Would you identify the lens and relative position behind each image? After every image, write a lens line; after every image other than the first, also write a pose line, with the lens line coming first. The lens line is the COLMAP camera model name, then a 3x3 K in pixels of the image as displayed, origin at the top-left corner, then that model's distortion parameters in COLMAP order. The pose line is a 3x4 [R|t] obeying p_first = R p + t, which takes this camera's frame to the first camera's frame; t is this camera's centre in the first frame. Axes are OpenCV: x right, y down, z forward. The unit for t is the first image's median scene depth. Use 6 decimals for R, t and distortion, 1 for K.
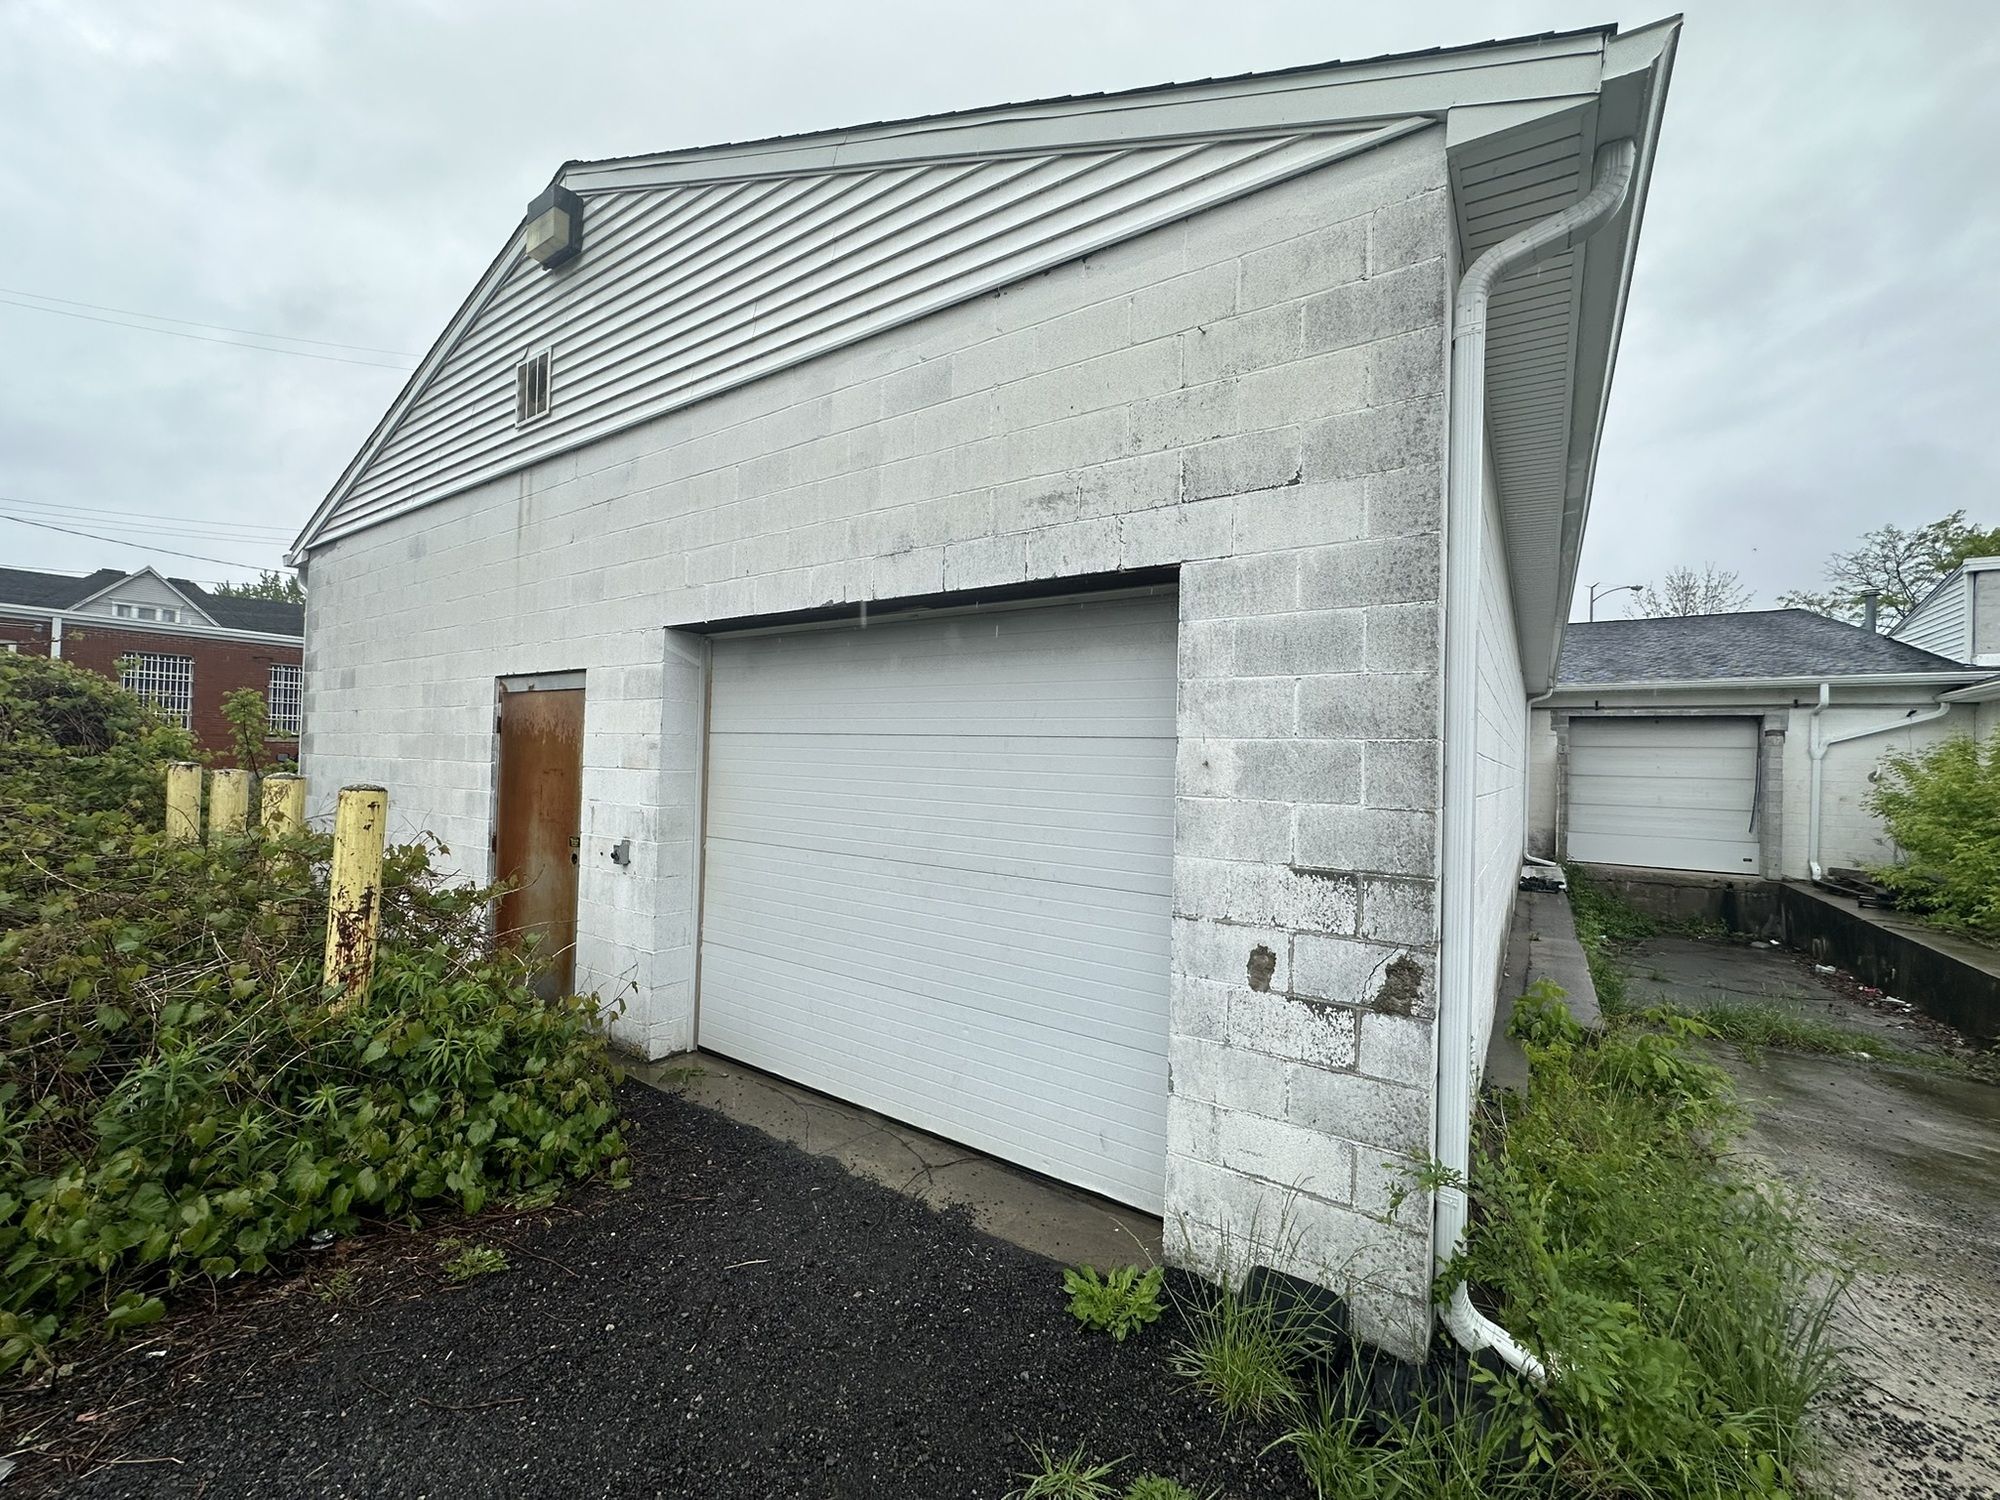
lens RADIAL K [[794.2, 0, 1000.4], [0, 794.2, 748.7], [0, 0, 1]] dist [-0.001445, -0.000194]
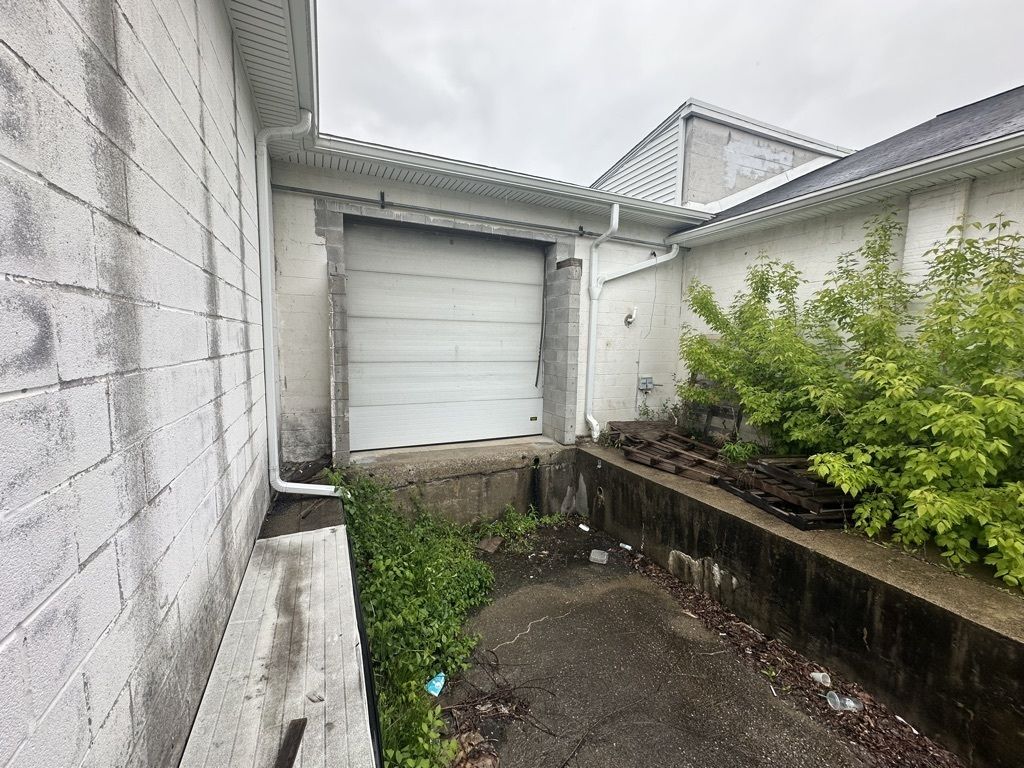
lens RADIAL K [[406.7, 0, 511.0], [0, 406.7, 383.8], [0, 0, 1]] dist [-0.001445, -0.000194]
pose [[0.513133, -0.106063, 0.851731, 0.563223], [-0.017626, 0.990824, 0.134003, 0.045096], [-0.858128, -0.083774, 0.506555, 0.804661]]
